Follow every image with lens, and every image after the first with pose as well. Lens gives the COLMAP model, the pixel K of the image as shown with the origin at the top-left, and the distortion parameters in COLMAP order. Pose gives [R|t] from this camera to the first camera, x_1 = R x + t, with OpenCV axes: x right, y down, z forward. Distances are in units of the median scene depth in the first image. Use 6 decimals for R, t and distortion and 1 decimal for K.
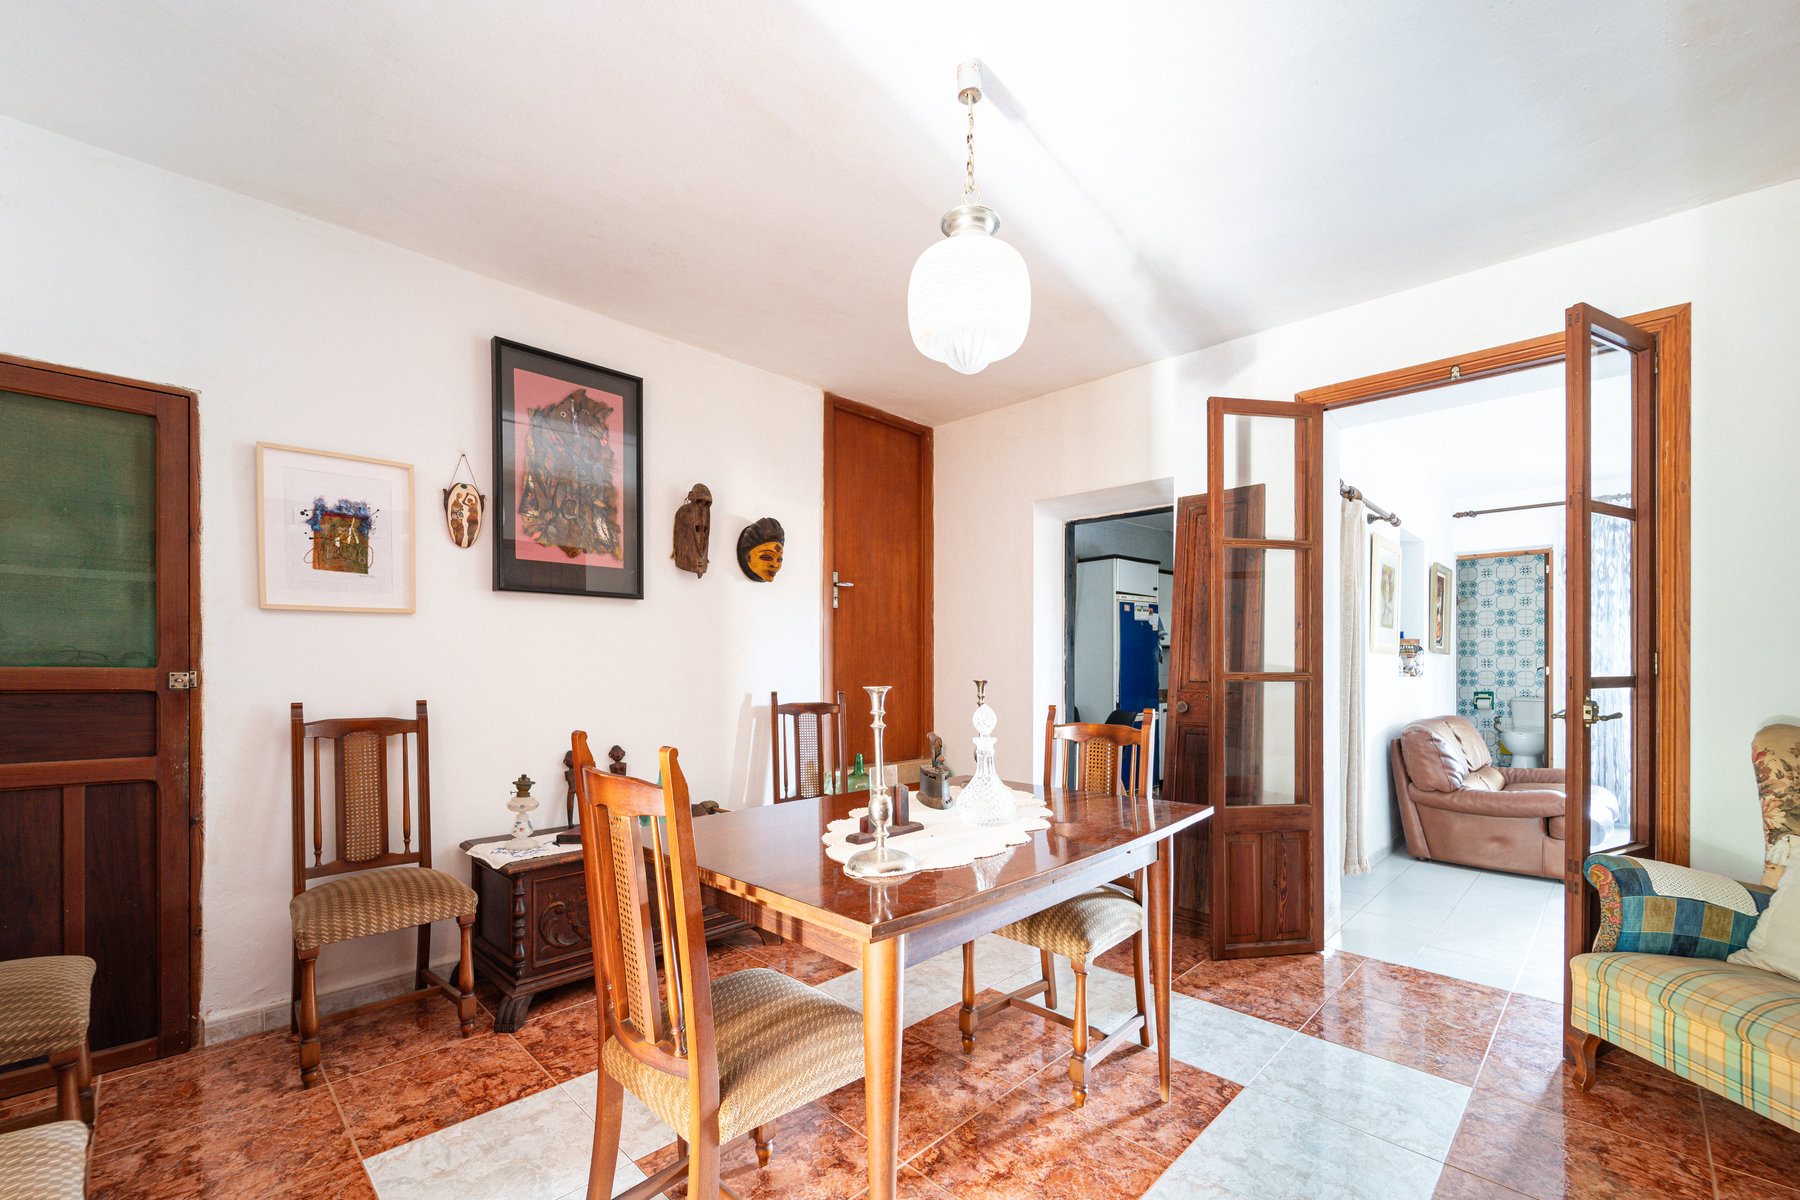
lens RADIAL K [[720.0, 0, 940.6], [0, 720.0, 671.5], [0, 0, 1]] dist [-0.001537, -0.000466]
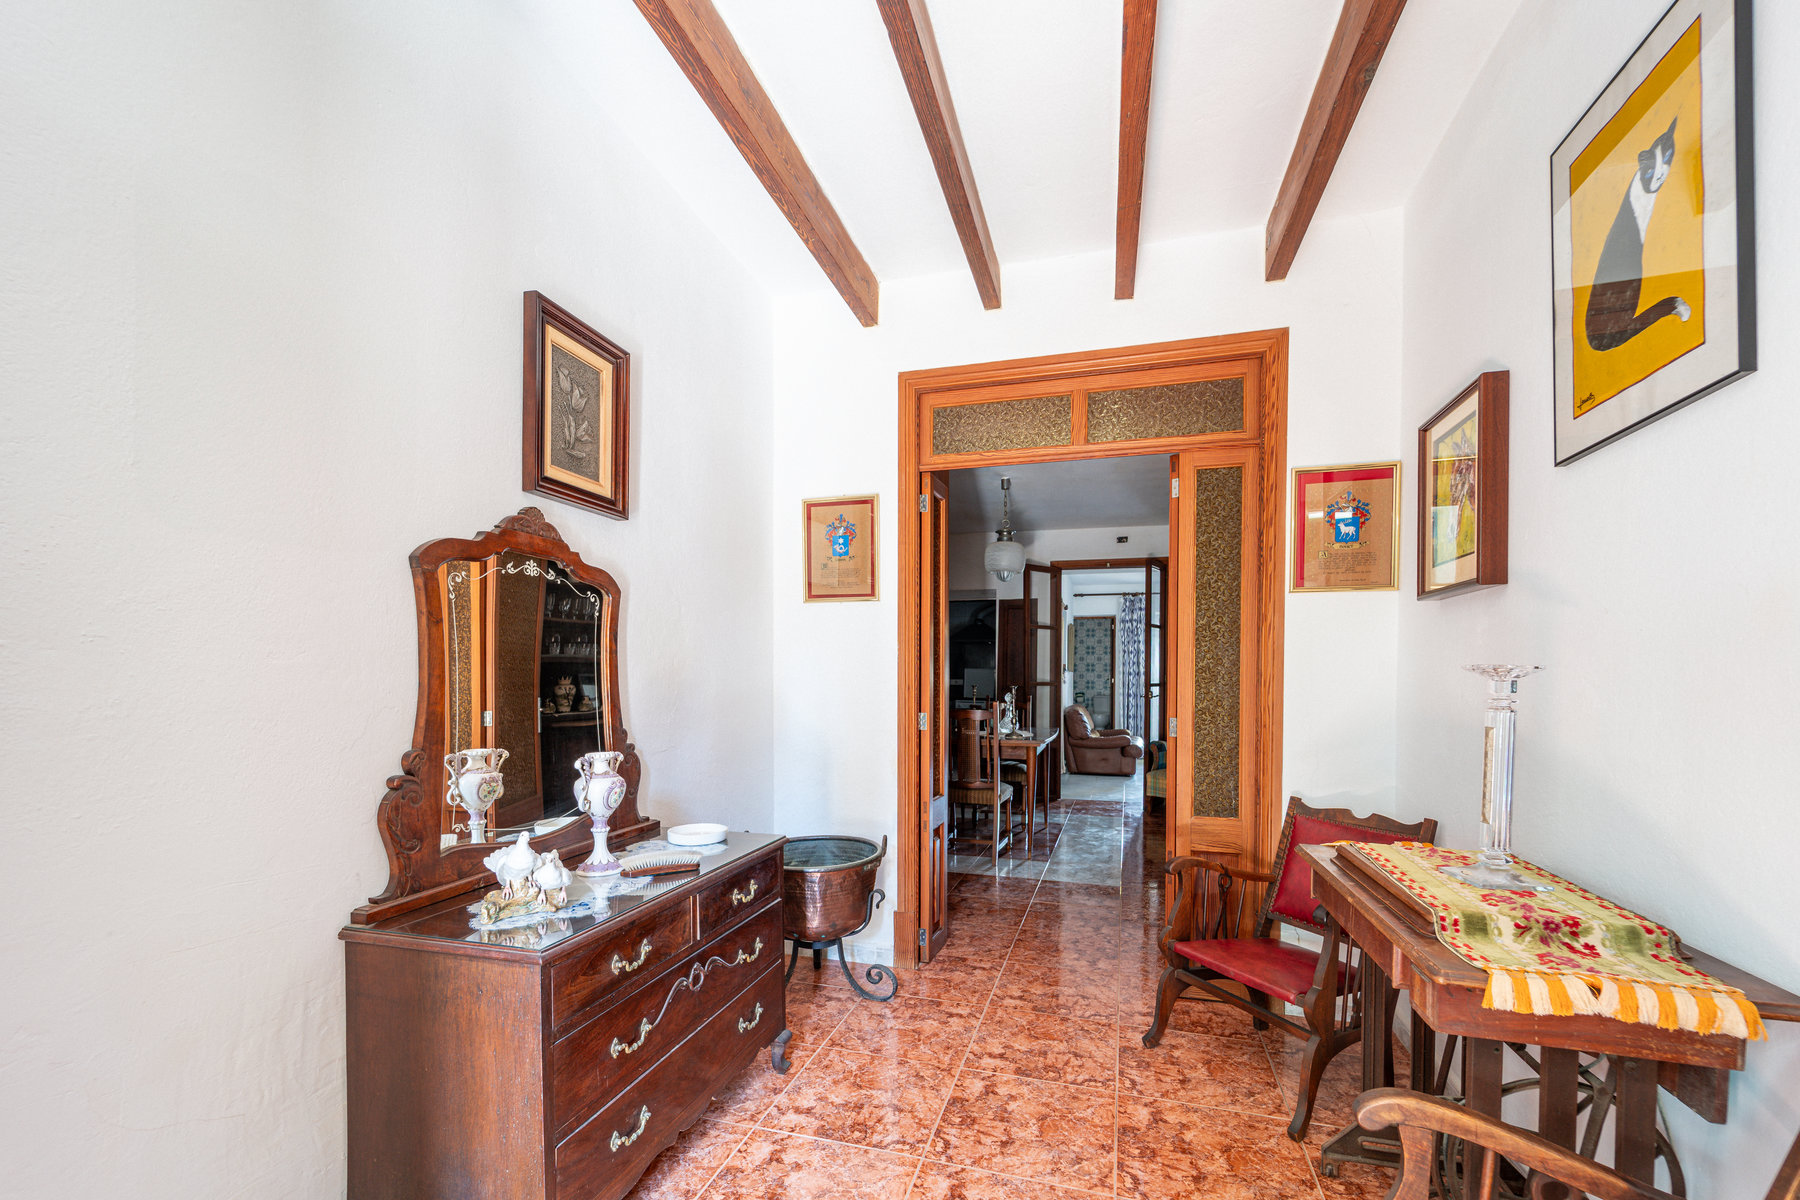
lens RADIAL K [[720.0, 0, 918.4], [0, 720.0, 691.9], [0, 0, 1]] dist [-0.001537, -0.000466]
pose [[0.884743, -0.008654, 0.465998, -0.977952], [0.002065, 0.999891, 0.014648, 0.000036], [-0.466074, -0.011998, 0.884664, -0.872331]]
